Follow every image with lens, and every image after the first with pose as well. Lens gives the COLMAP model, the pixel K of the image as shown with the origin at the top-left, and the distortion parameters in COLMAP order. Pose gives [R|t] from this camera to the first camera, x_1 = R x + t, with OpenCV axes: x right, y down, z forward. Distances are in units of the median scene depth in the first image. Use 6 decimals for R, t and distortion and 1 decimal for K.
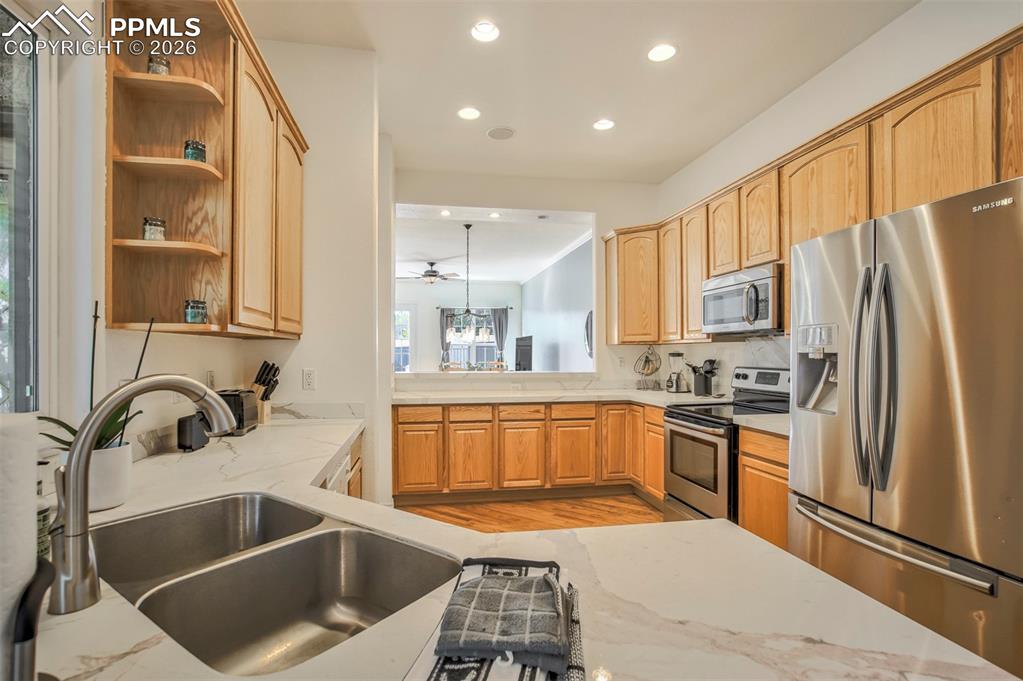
lens RADIAL K [[501.7, 0, 499.3], [0, 501.7, 344.7], [0, 0, 1]] dist [-0.027412, 0.000661]
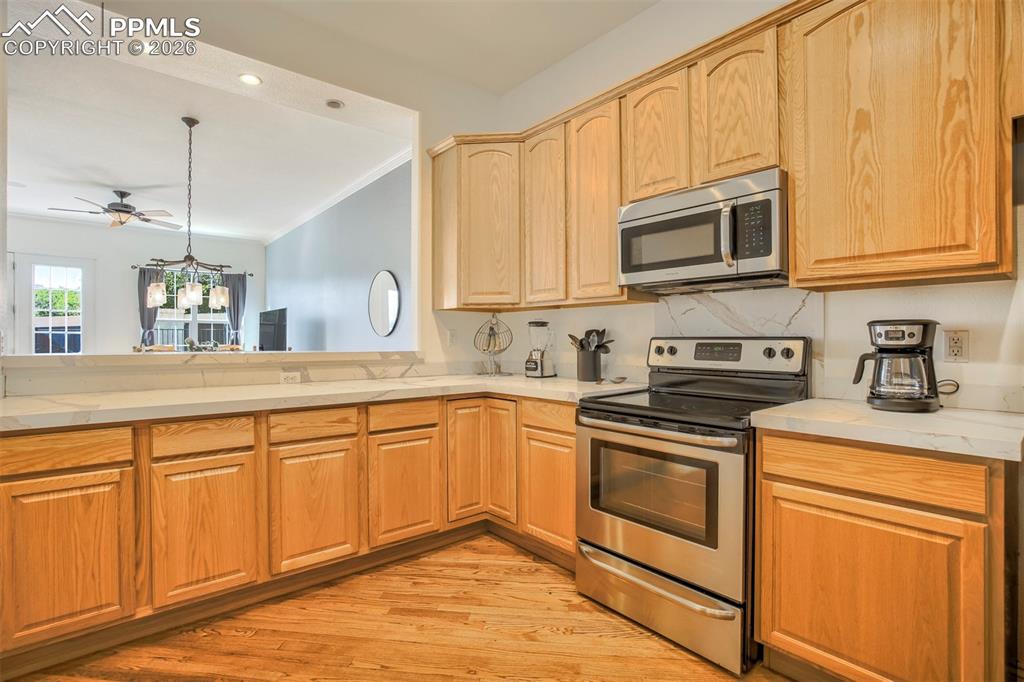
lens RADIAL K [[499.3, 0, 512.0], [0, 499.3, 341.0], [0, 0, 1]] dist [-0.059236, 0.029013]
pose [[0.861485, 0.000705, 0.507783, -0.042327], [-0.010139, 0.999824, 0.015813, 0.036644], [-0.507682, -0.018771, 0.861340, 0.454921]]
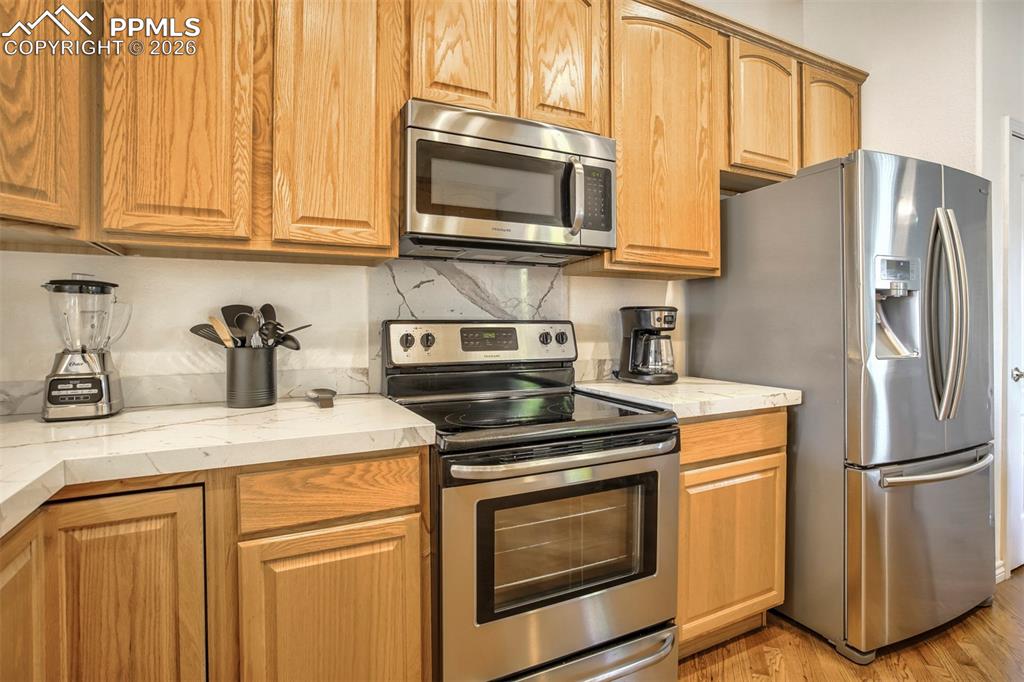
lens RADIAL K [[518.0, 0, 481.5], [0, 518.0, 323.5], [0, 0, 1]] dist [-0.027367, 0.001161]
pose [[-0.291649, 0.003566, 0.956519, 0.006644], [-0.012805, 0.999889, -0.007632, 0.045021], [-0.956440, -0.014474, -0.291571, 0.958196]]
